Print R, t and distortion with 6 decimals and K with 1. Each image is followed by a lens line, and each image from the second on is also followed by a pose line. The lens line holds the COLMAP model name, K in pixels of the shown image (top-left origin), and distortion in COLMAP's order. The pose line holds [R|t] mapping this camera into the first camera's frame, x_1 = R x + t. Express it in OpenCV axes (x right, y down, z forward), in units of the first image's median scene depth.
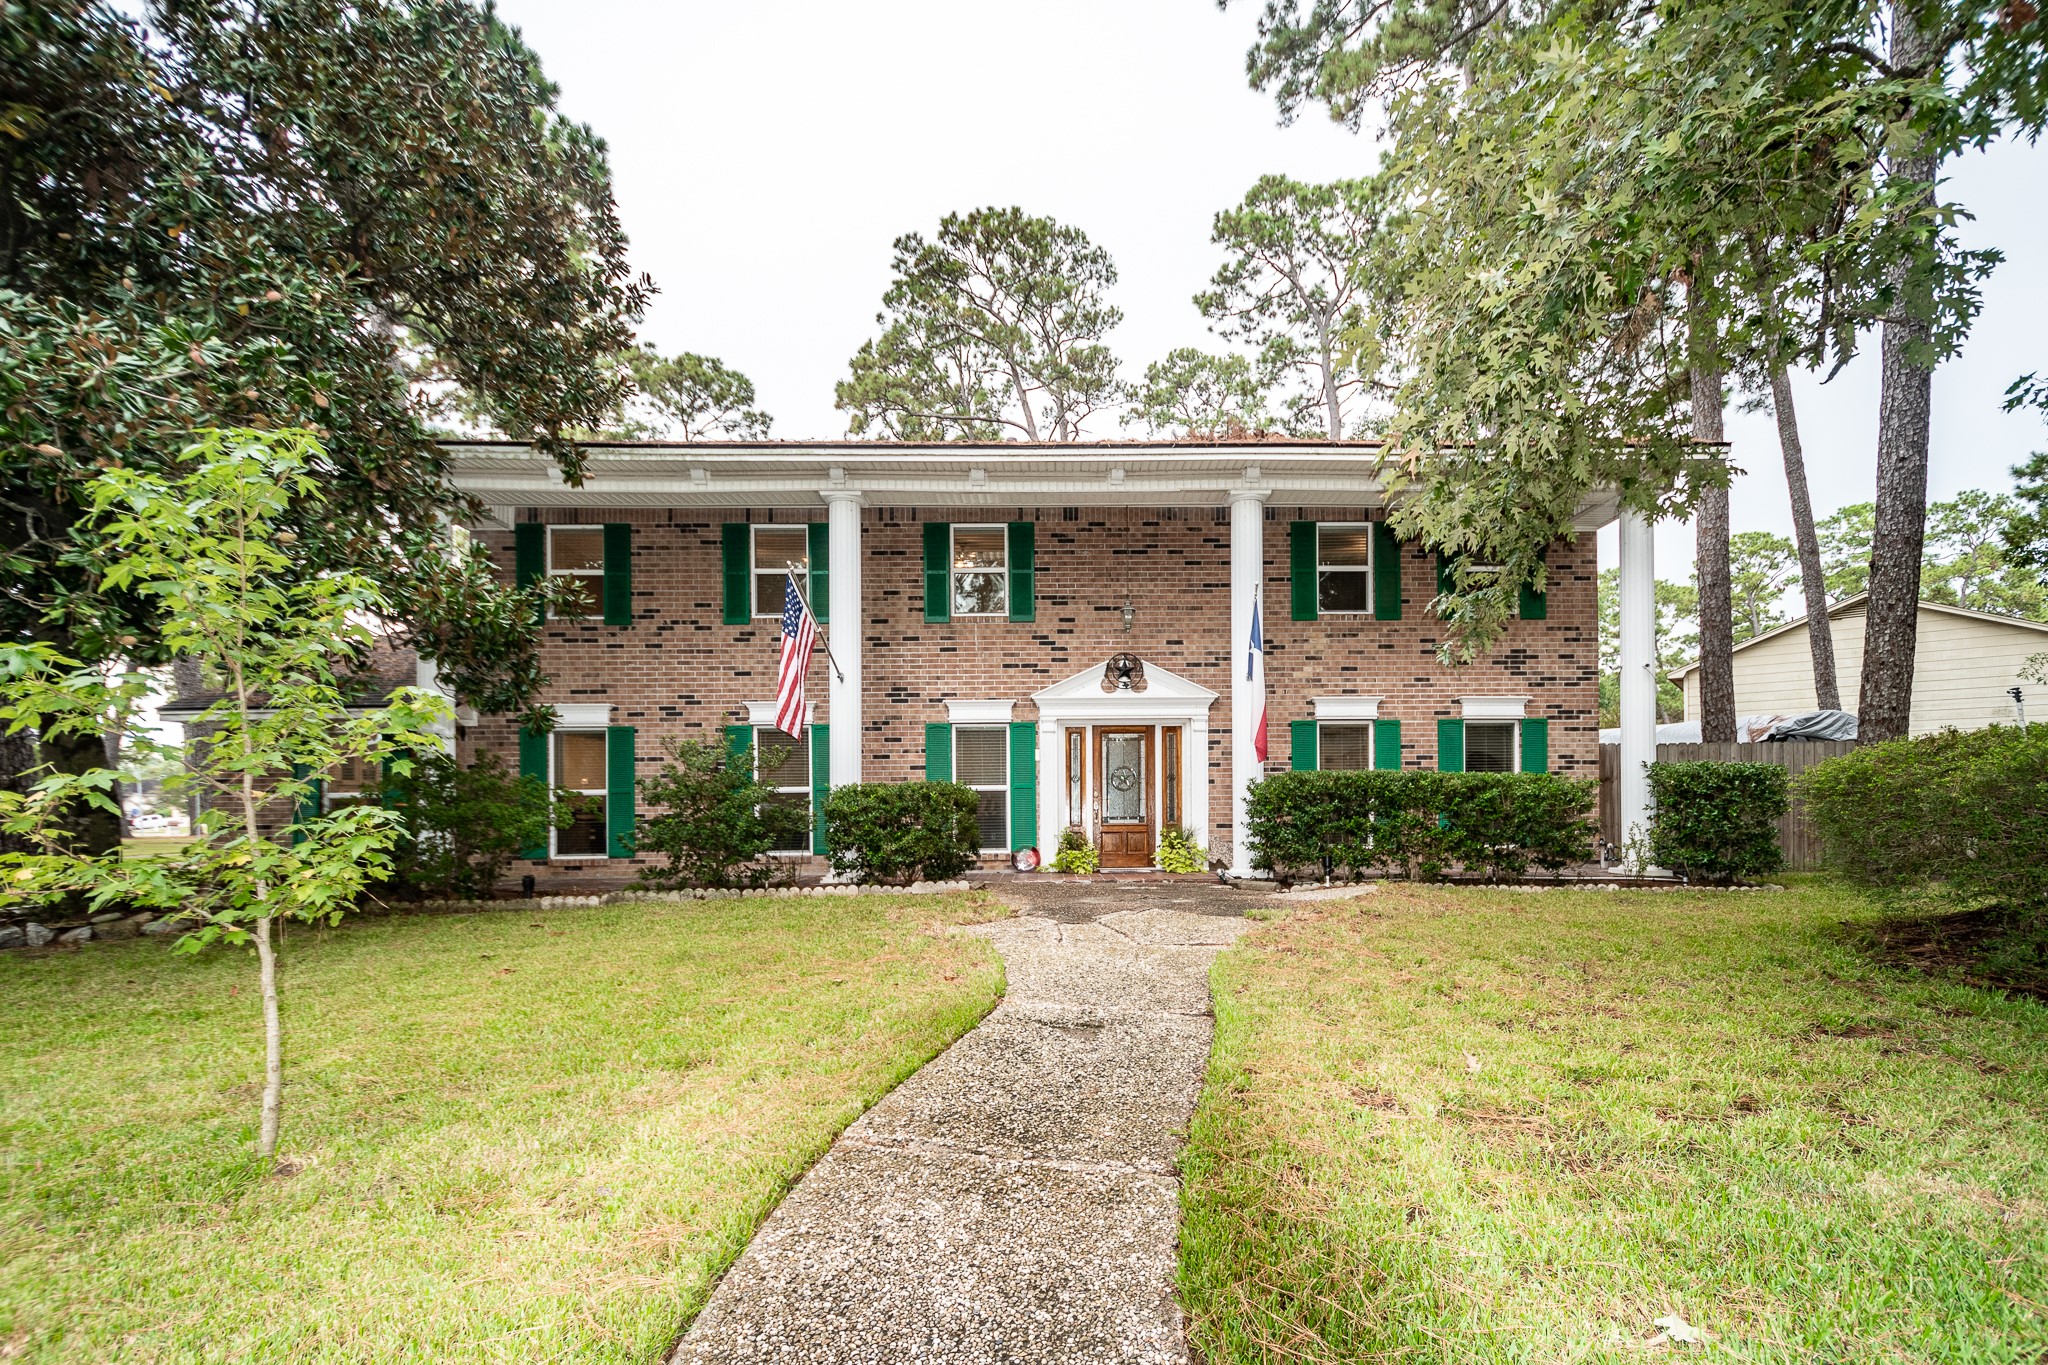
lens RADIAL K [[916.8, 0, 1035.7], [0, 916.8, 799.4], [0, 0, 1]] dist [-0.003231, -0.000171]
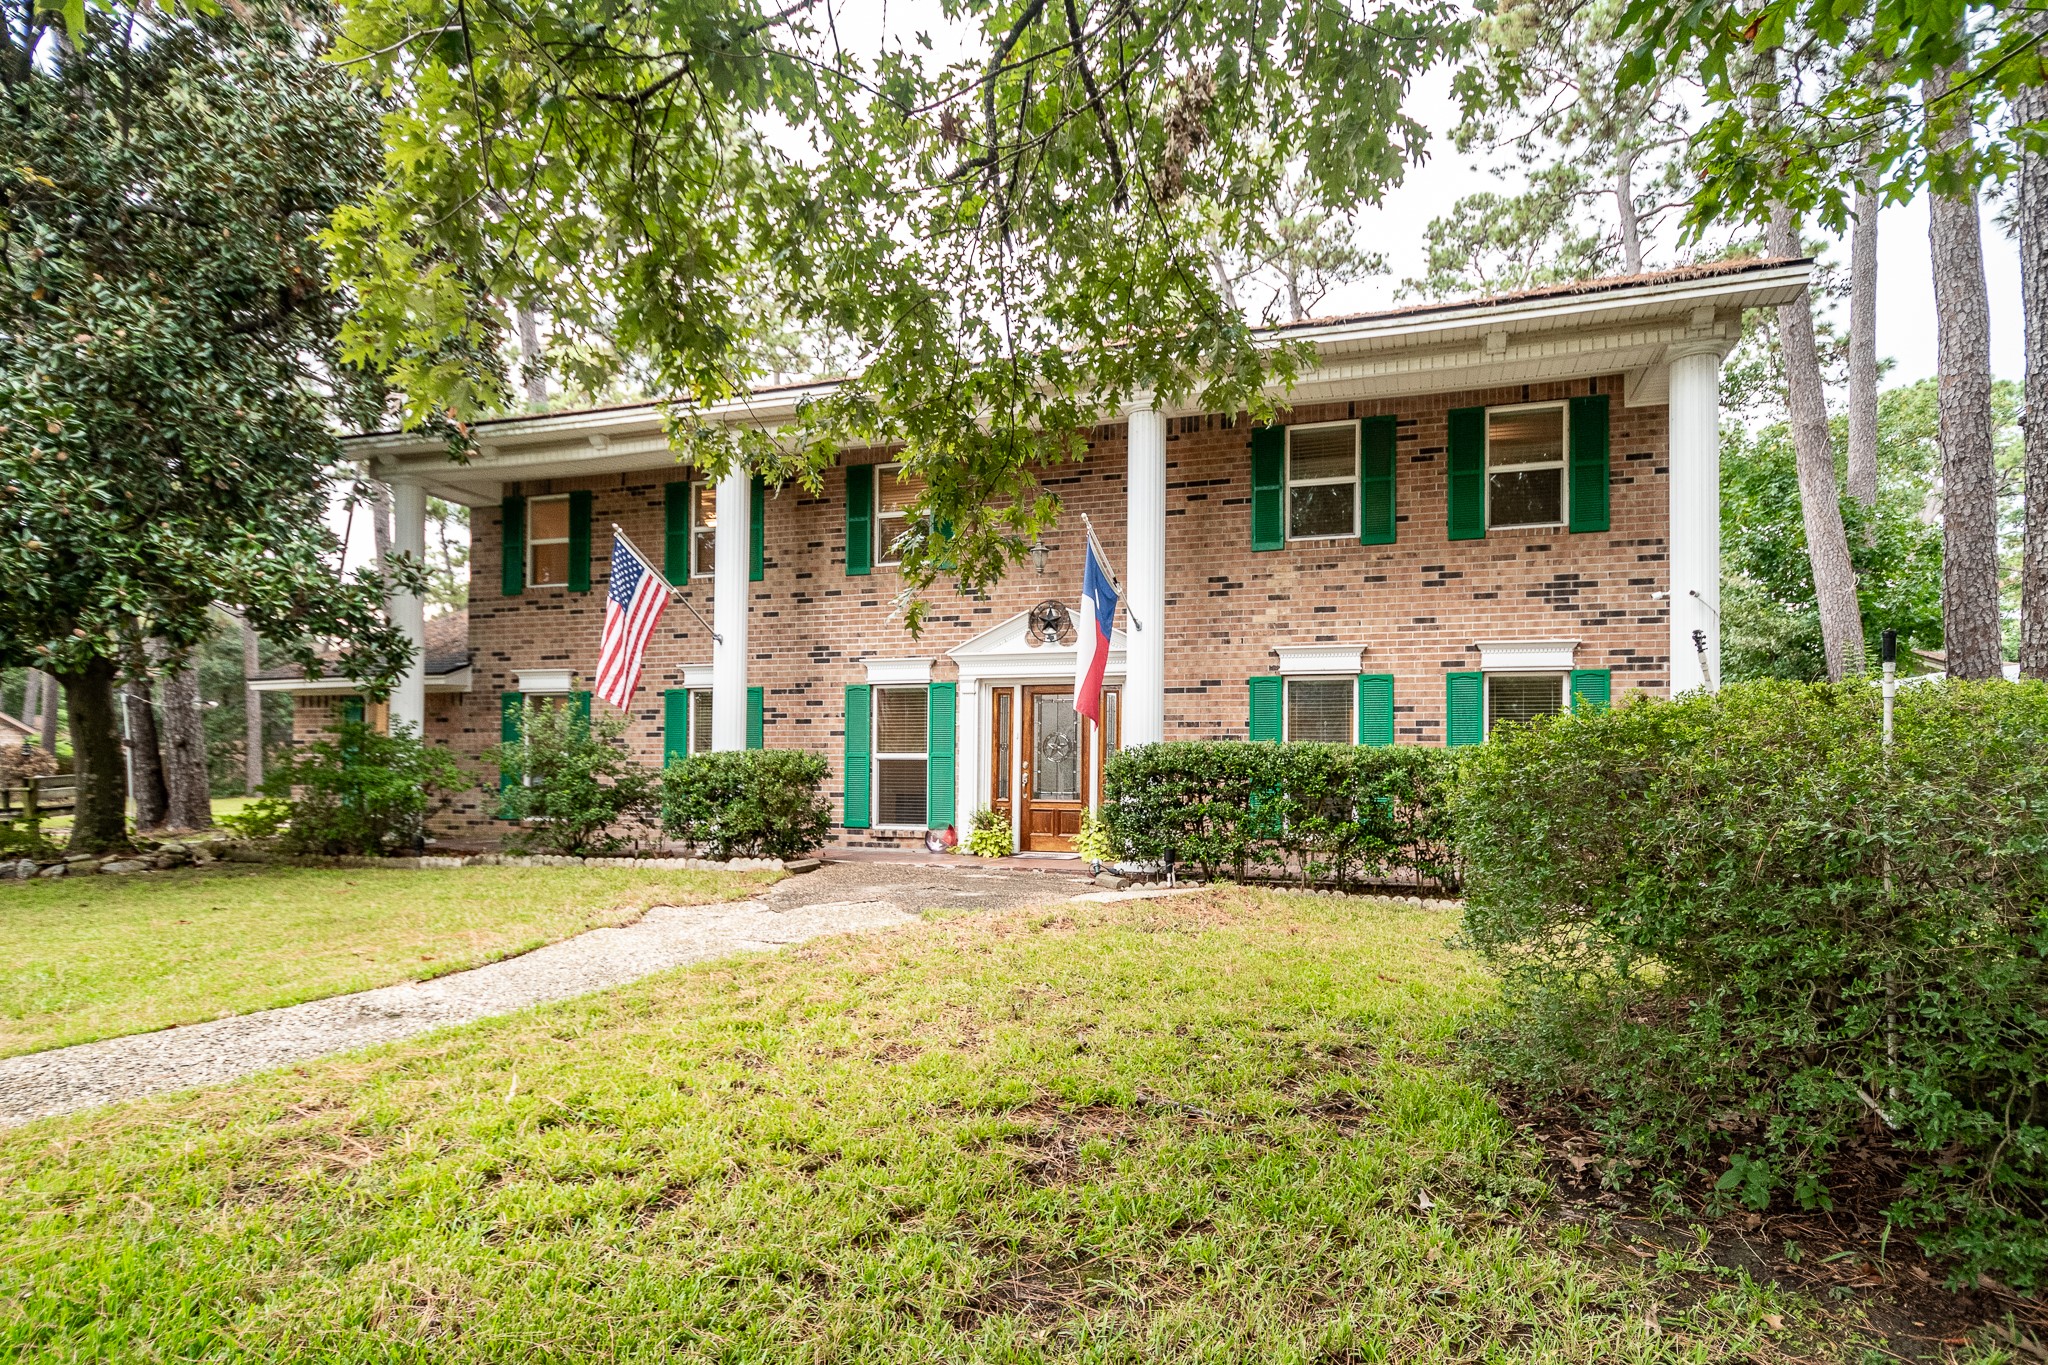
lens RADIAL K [[1087.6, 0, 1023.4], [0, 1087.6, 727.3], [0, 0, 1]] dist [0.006448, -0.002194]
pose [[0.940835, 0.002524, -0.338855, 0.414654], [-0.014239, 0.999384, -0.032089, -0.008552], [0.338566, 0.035015, 0.940291, 0.042963]]
